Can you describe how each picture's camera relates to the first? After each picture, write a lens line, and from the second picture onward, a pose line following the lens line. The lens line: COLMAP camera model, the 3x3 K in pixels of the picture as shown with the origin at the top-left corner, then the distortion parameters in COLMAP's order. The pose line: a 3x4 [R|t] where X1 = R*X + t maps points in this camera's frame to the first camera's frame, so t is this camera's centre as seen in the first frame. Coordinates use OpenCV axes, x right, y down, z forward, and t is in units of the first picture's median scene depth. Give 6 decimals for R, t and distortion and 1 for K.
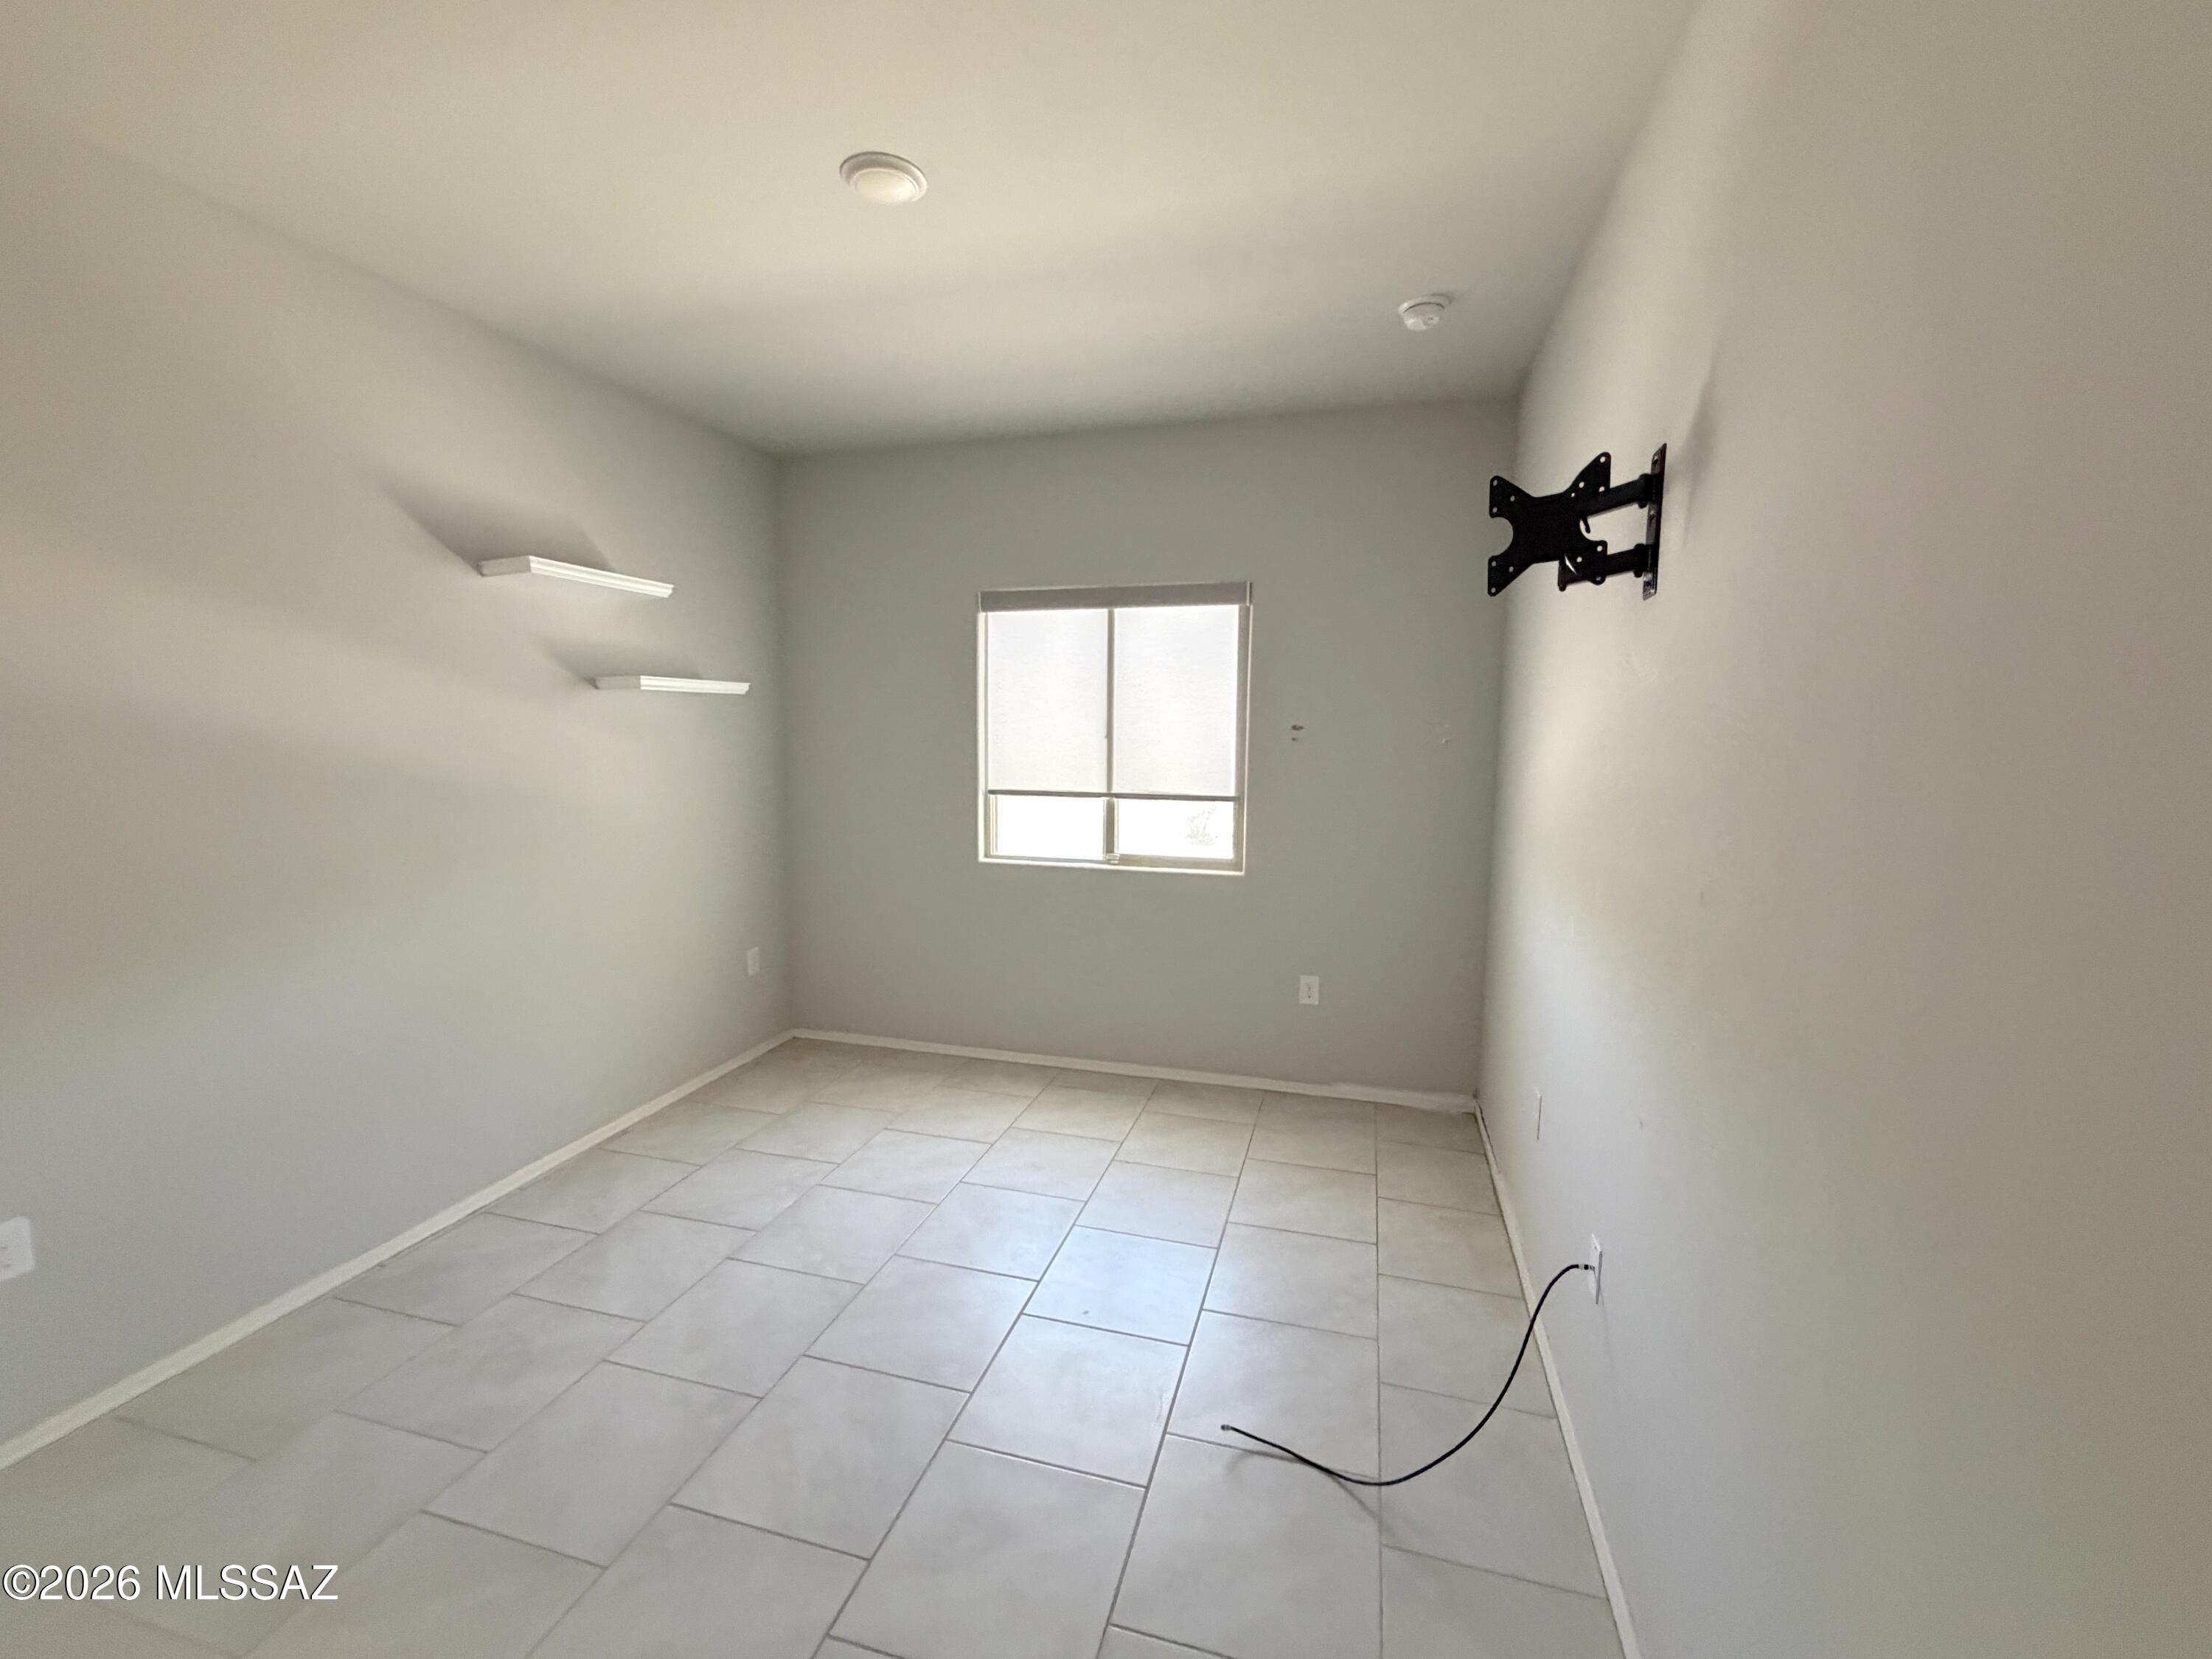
lens RADIAL K [[889.8, 0, 1109.8], [0, 889.8, 825.8], [0, 0, 1]] dist [-0.000867, 0.000655]
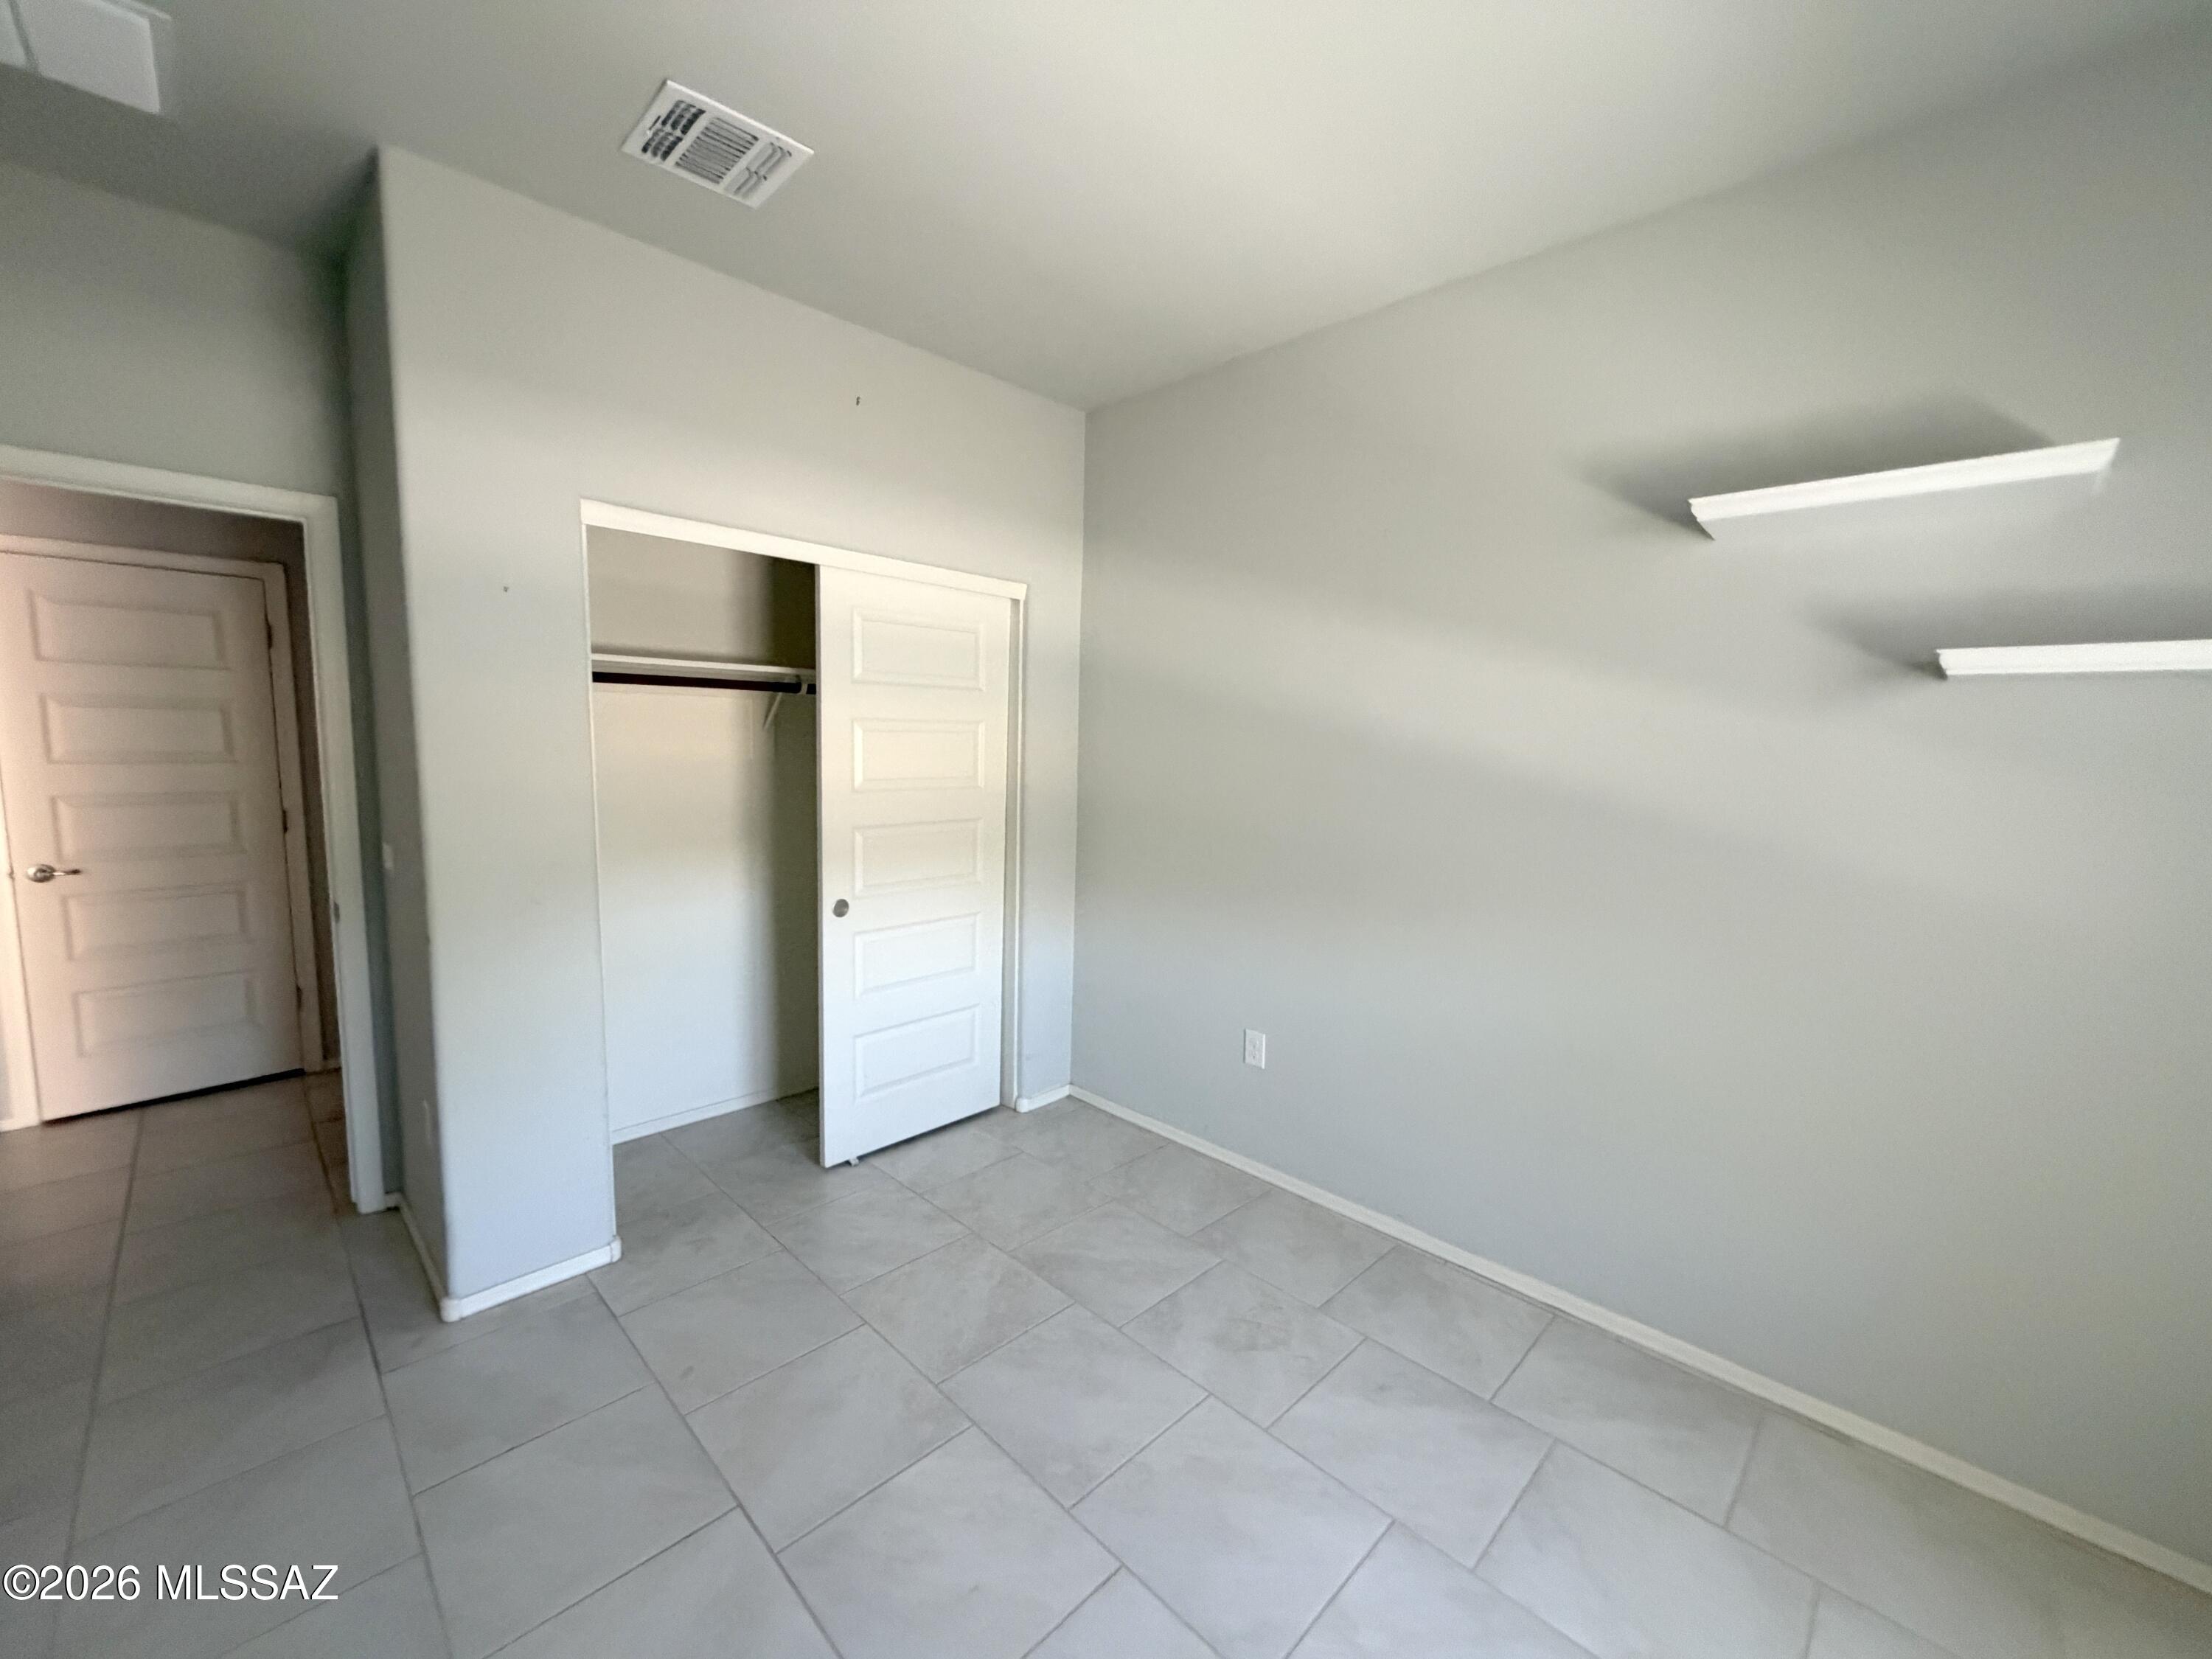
lens RADIAL K [[889.8, 0, 1095.2], [0, 889.8, 837.3], [0, 0, 1]] dist [-0.000867, 0.000655]
pose [[-0.481141, 0.089092, -0.872104, 0.205219], [-0.125931, 0.977480, 0.169333, -0.097608], [0.867551, 0.191298, -0.459086, 0.946727]]
